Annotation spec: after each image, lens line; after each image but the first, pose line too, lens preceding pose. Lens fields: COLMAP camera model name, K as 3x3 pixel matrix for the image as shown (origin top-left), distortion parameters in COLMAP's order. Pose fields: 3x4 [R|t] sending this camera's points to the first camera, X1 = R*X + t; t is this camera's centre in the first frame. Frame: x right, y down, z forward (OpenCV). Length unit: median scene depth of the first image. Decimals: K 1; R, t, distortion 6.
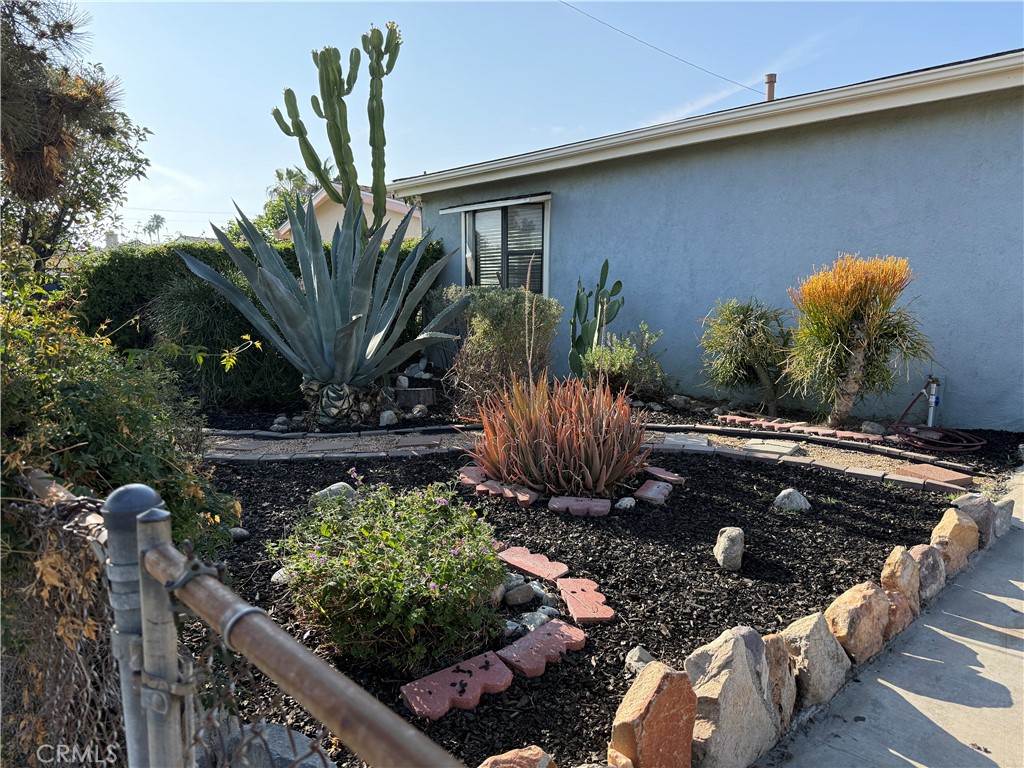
lens RADIAL K [[718.5, 0, 512.0], [0, 718.5, 384.0], [0, 0, 1]] dist [0.075241, -0.115192]
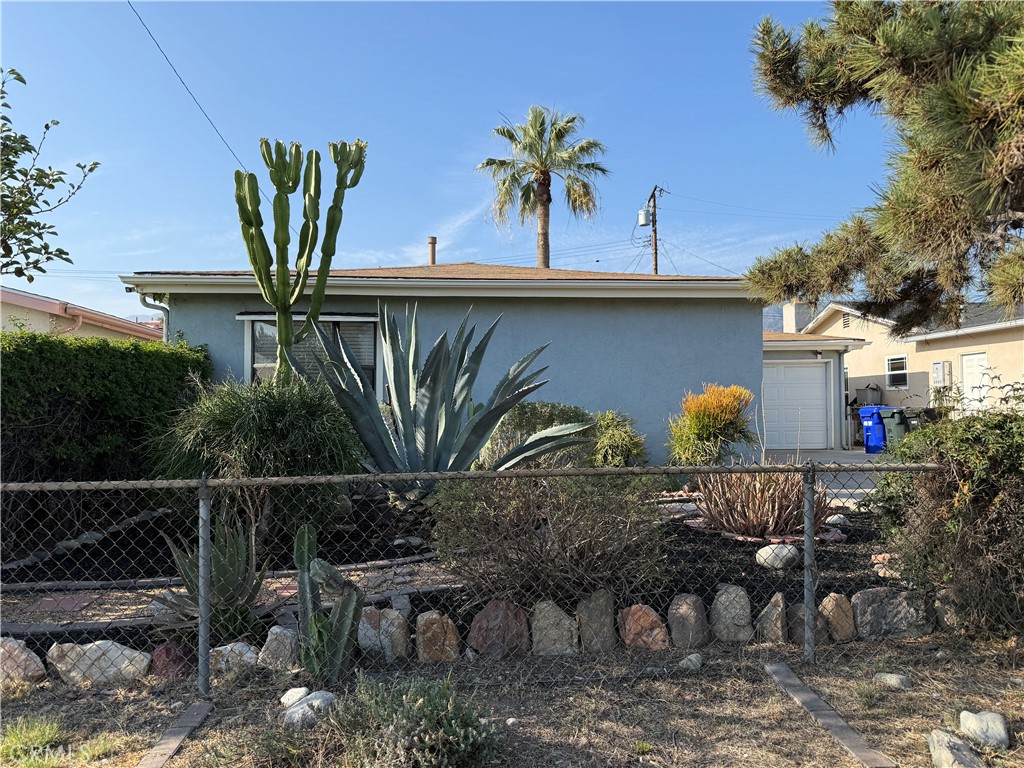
lens RADIAL K [[718.5, 0, 512.0], [0, 718.5, 384.0], [0, 0, 1]] dist [0.075241, -0.115192]
pose [[0.608497, 0.030434, 0.792972, -0.879602], [0.100499, 0.988263, -0.115049, -0.026758], [-0.787166, 0.149700, 0.598297, 0.295332]]
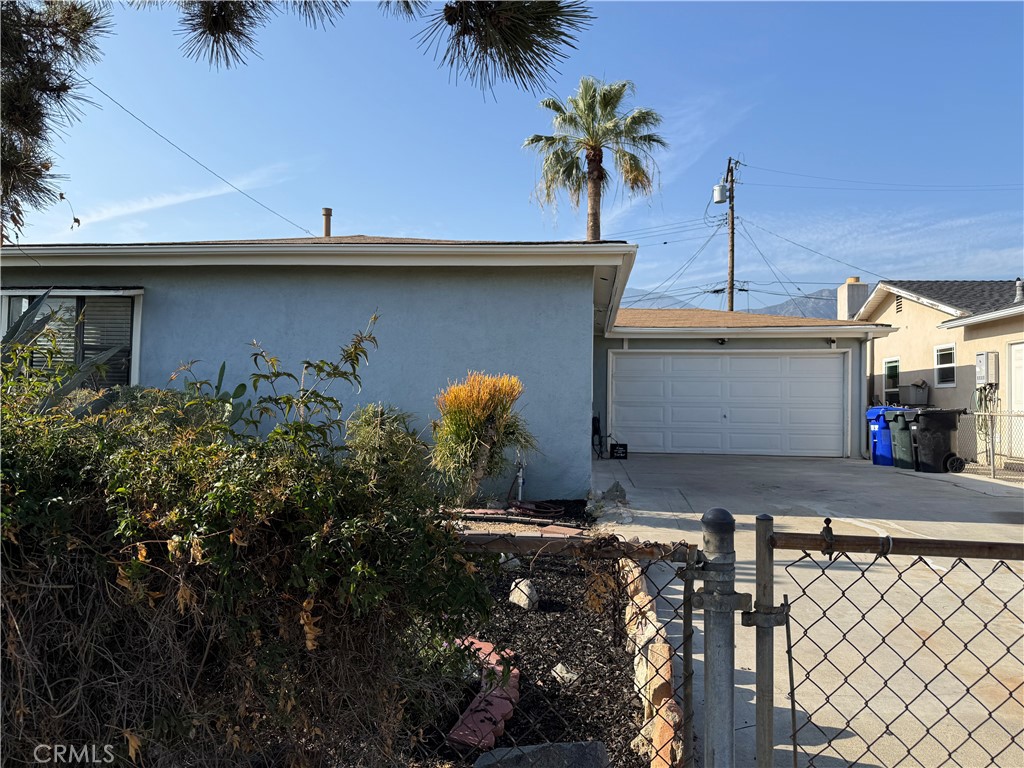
lens RADIAL K [[718.5, 0, 512.0], [0, 718.5, 384.0], [0, 0, 1]] dist [0.075241, -0.115192]
pose [[0.750537, 0.033114, 0.659998, -0.272542], [0.060723, 0.991062, -0.118777, 0.001025], [-0.658033, 0.129224, 0.741818, -0.001274]]
